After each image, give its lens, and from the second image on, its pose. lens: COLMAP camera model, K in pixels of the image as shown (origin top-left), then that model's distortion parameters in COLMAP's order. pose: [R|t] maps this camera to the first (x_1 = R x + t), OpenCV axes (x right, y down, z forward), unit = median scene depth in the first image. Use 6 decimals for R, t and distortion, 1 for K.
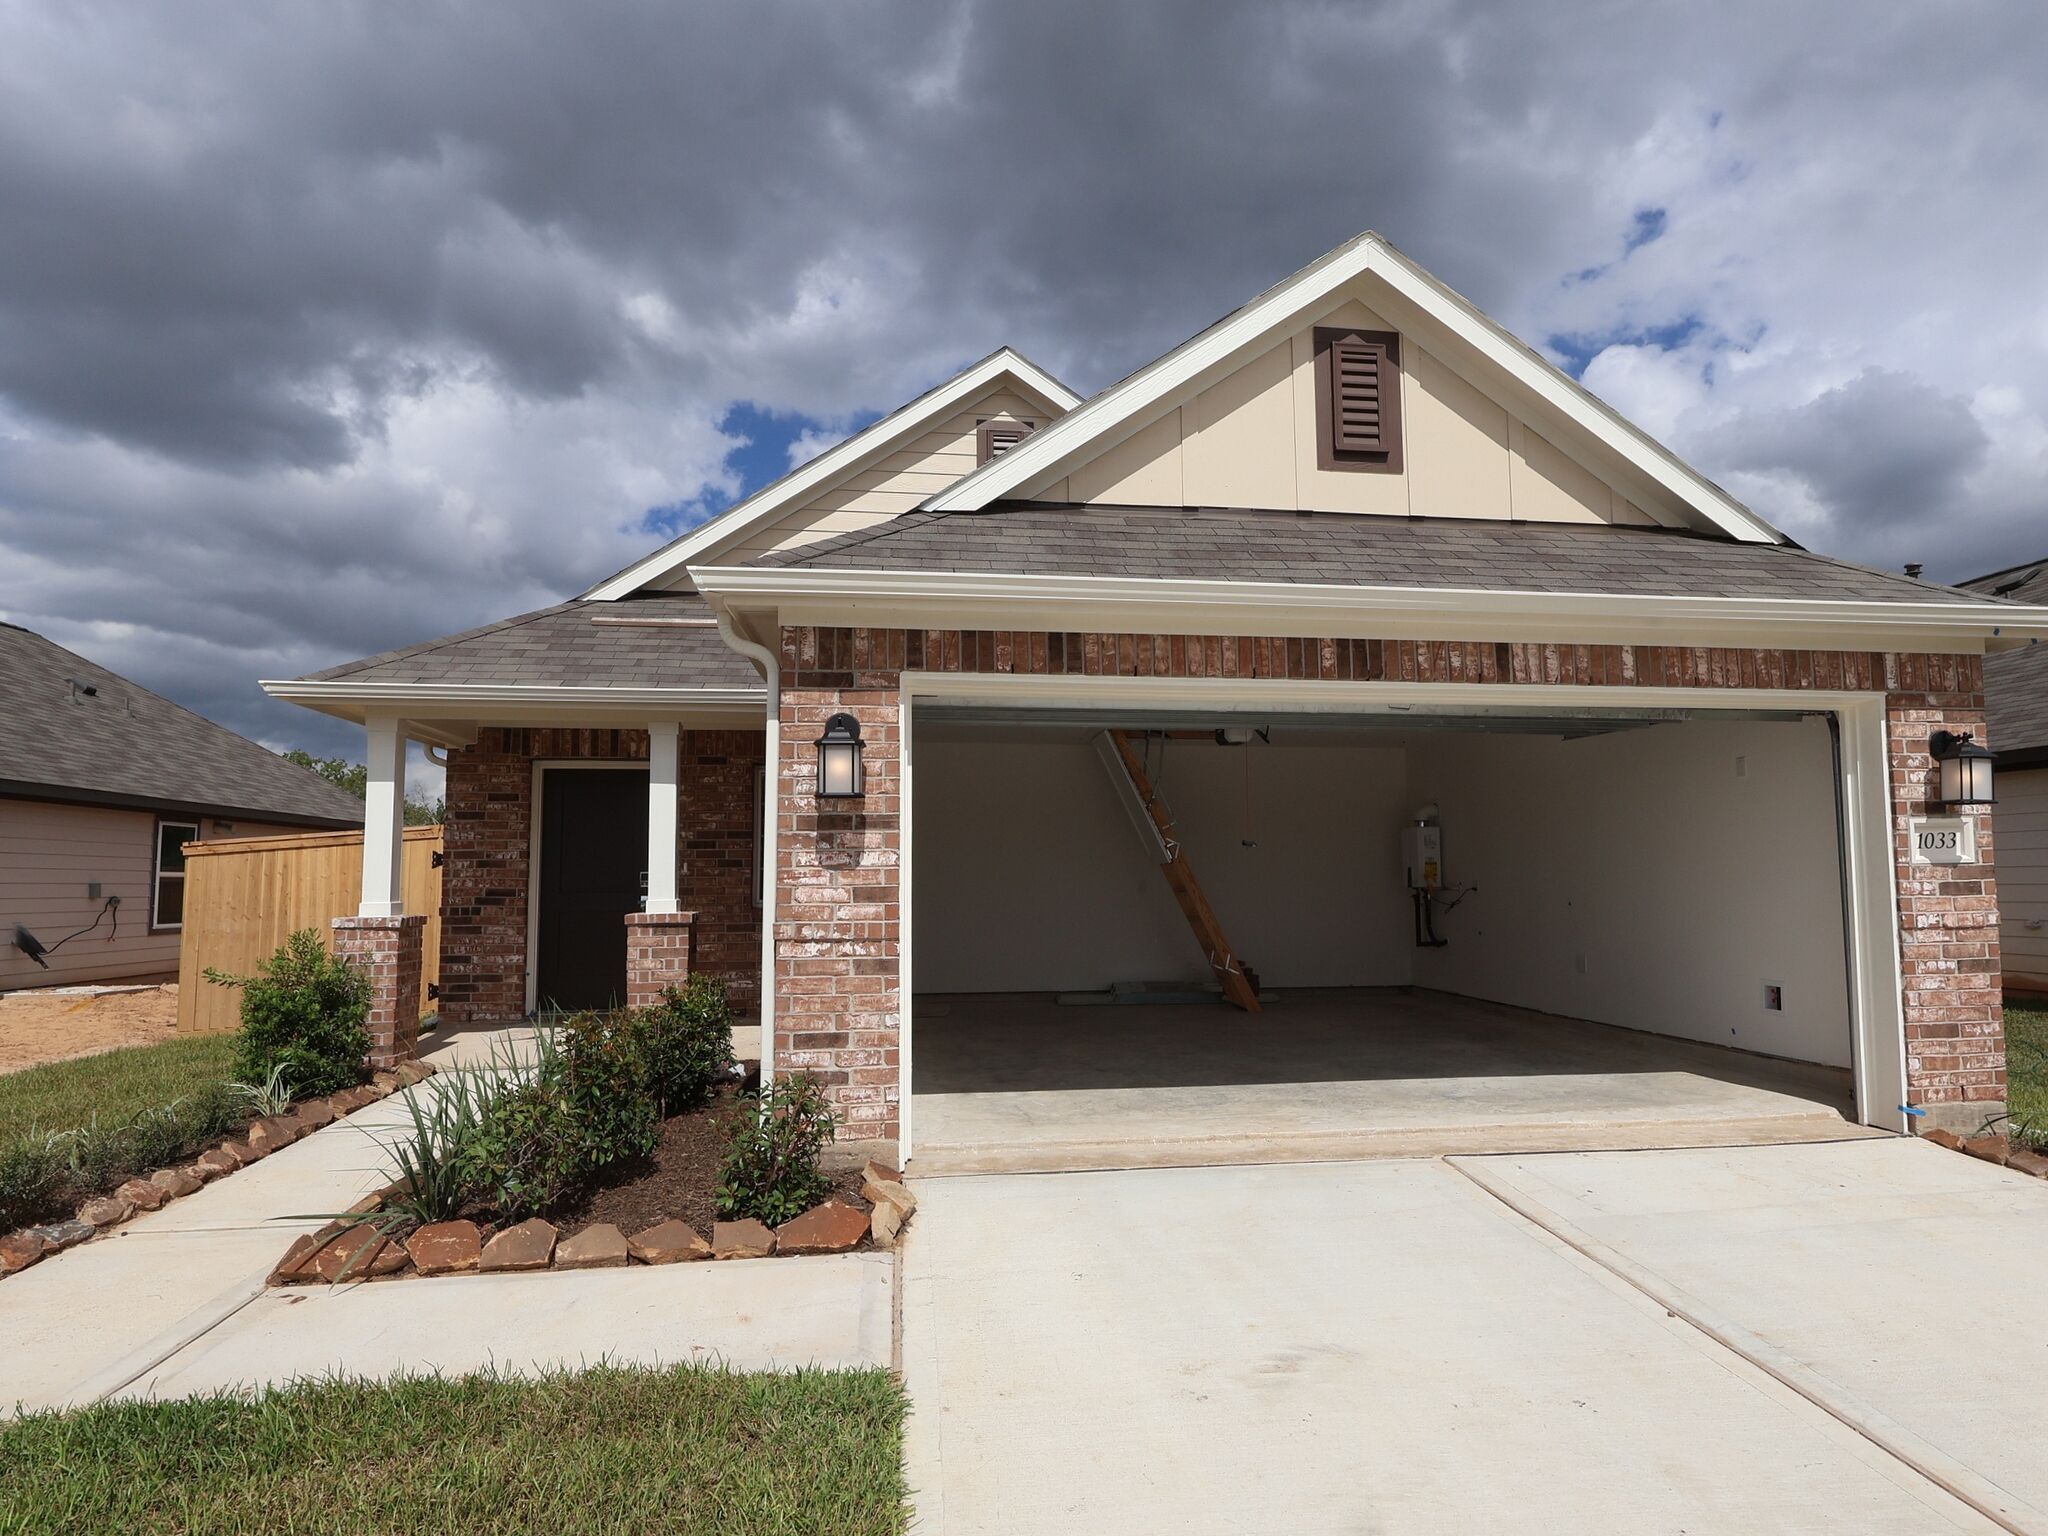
lens RADIAL K [[1155.1, 0, 1032.6], [0, 1155.1, 799.3], [0, 0, 1]] dist [0.003634, -0.000368]
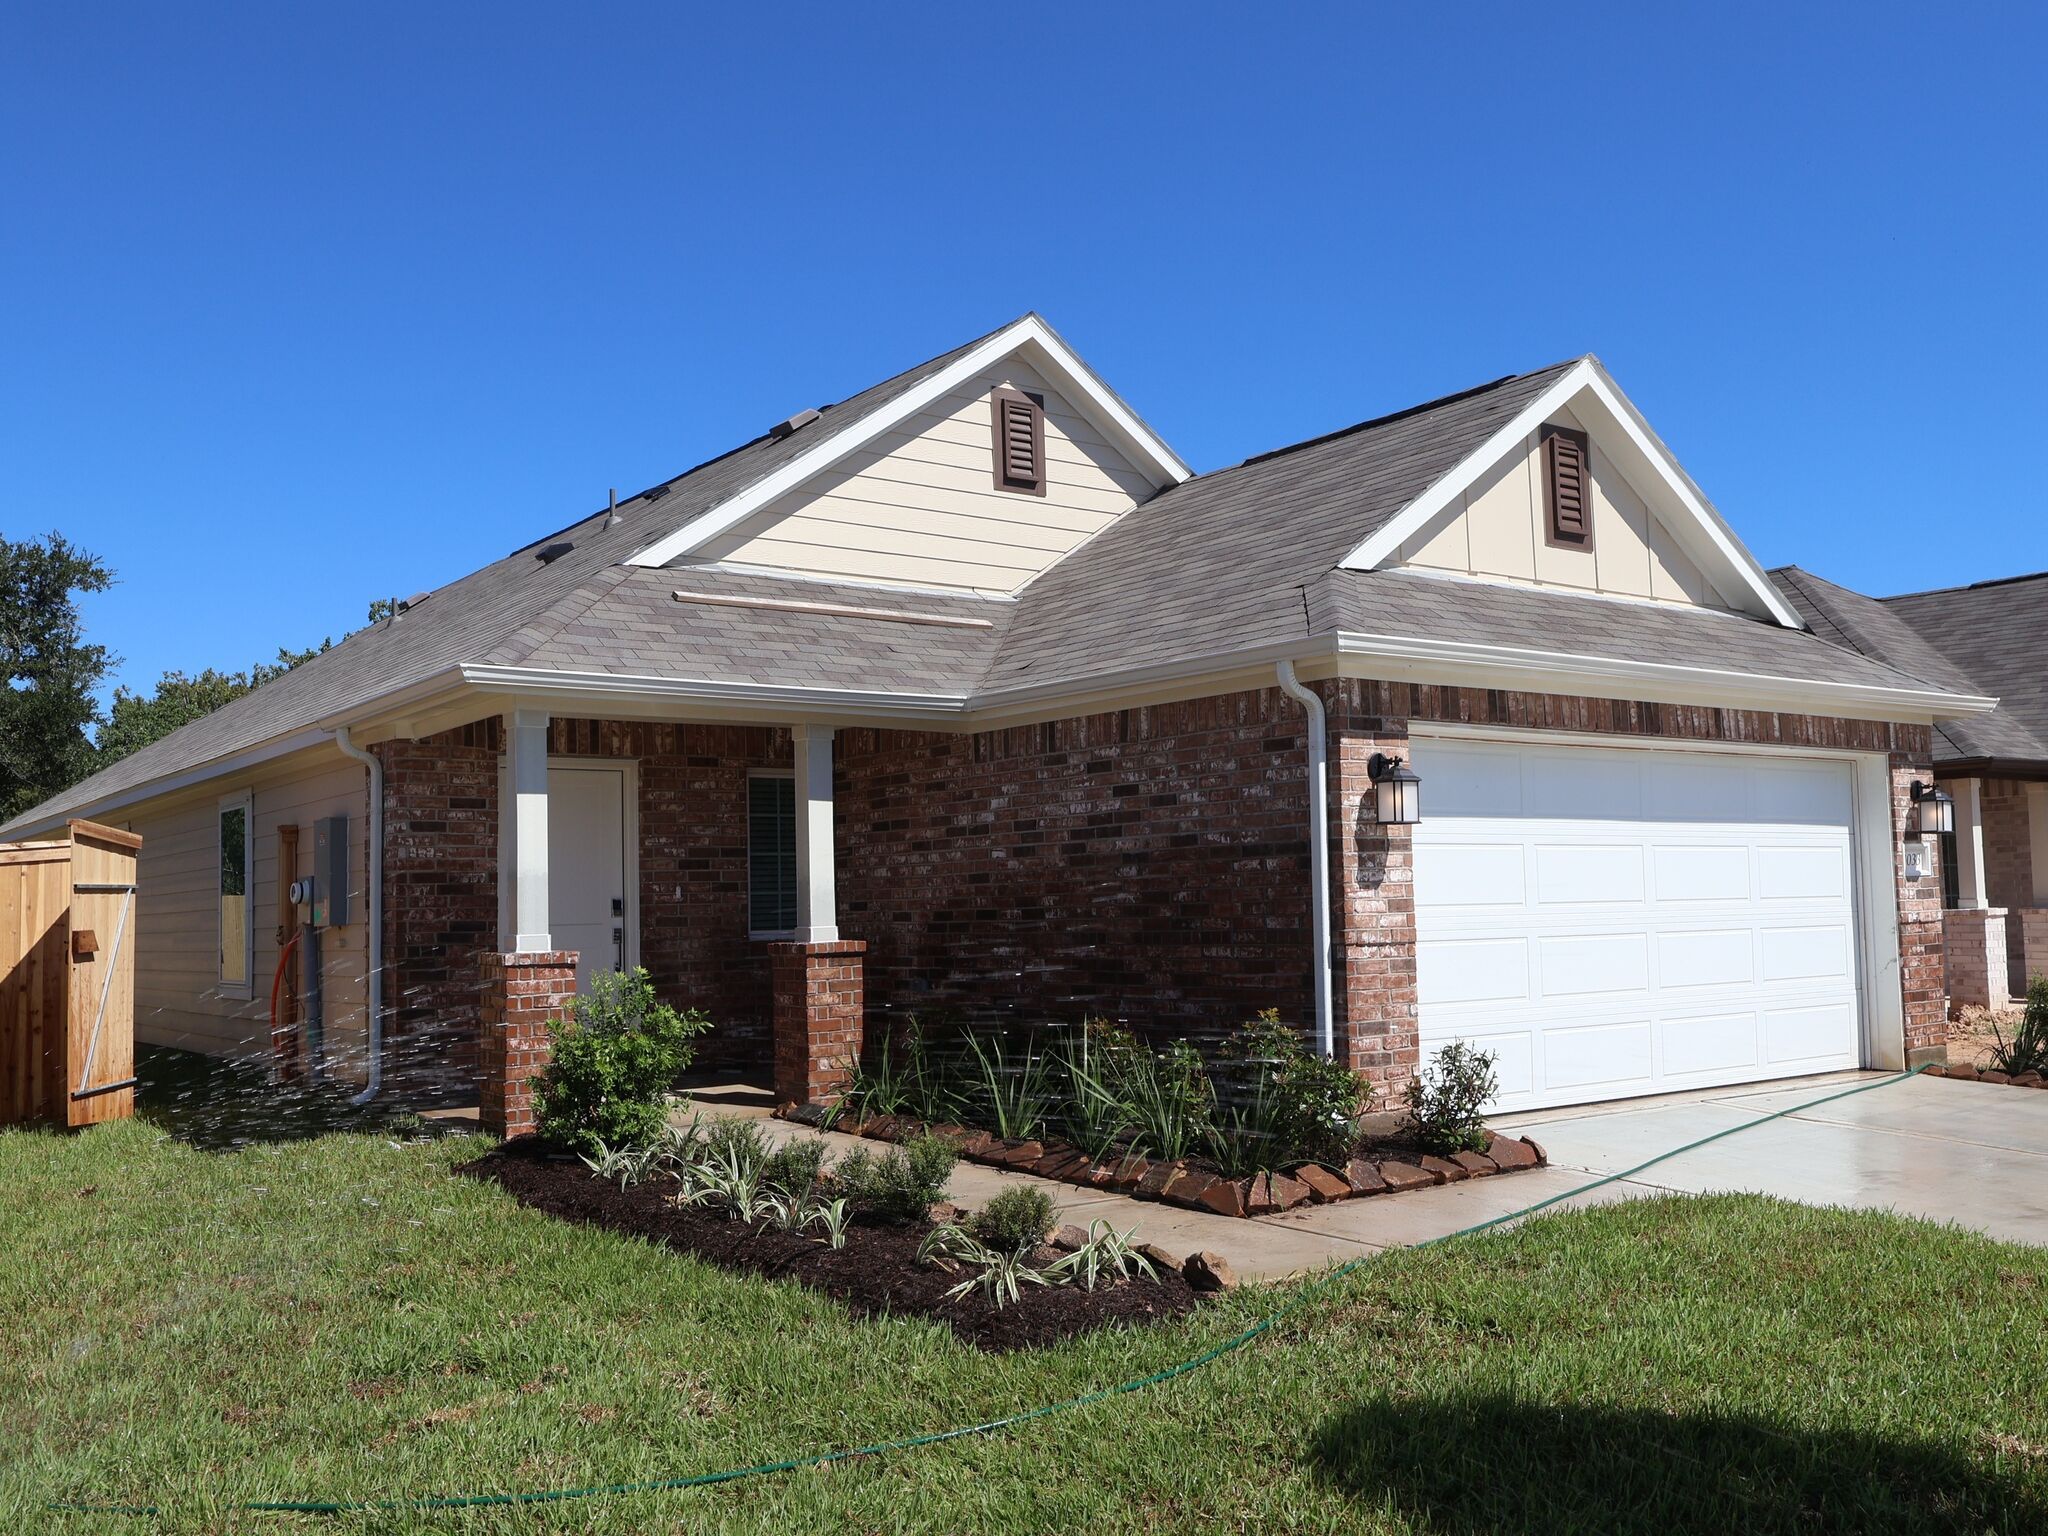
lens RADIAL K [[1772.2, 0, 1024.1], [0, 1772.2, 768.1], [0, 0, 1]] dist [-0.010979, 0.002917]
pose [[0.884540, 0.024121, 0.465840, -1.144401], [-0.017019, 0.999666, -0.019446, -0.014734], [-0.466153, 0.009273, 0.884655, -0.376829]]
